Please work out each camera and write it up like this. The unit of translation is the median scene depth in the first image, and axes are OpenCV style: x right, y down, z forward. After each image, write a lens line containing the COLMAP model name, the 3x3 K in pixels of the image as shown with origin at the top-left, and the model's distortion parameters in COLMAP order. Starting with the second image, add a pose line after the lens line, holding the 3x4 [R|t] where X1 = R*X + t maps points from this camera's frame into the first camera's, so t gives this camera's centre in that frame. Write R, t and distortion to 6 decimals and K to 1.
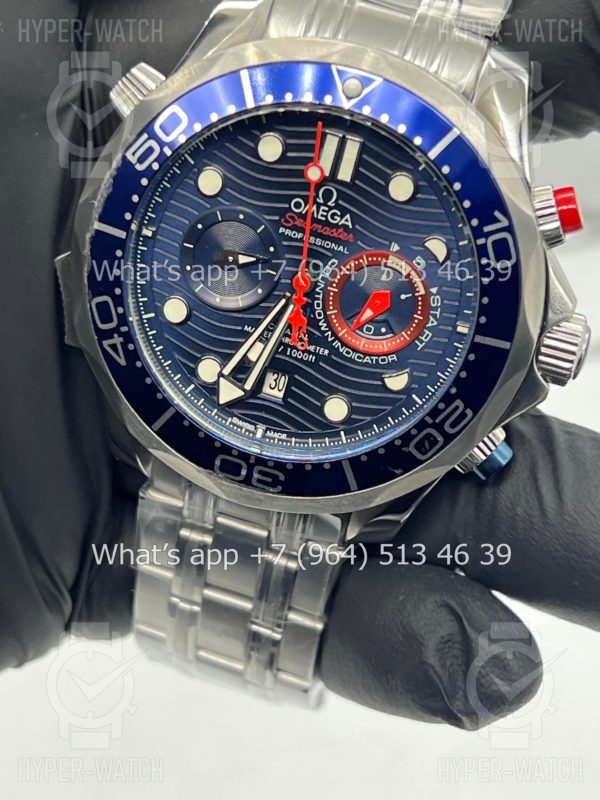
lens RADIAL K [[1818.7, 0, 298.6], [0, 1818.7, 422.9], [0, 0, 1]] dist [0.123723, 0.087106]
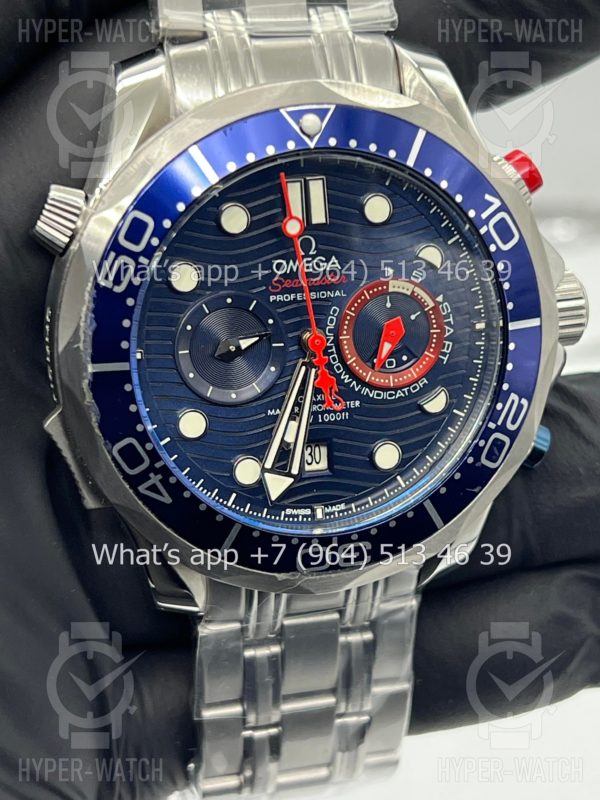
lens RADIAL K [[1818.7, 0, 298.6], [0, 1818.7, 422.9], [0, 0, 1]] dist [0.123723, 0.087106]
pose [[0.861066, -0.381990, 0.335633, -0.329041], [0.390034, 0.919649, 0.046038, -0.084744], [-0.326251, 0.091266, 0.940867, 0.134913]]
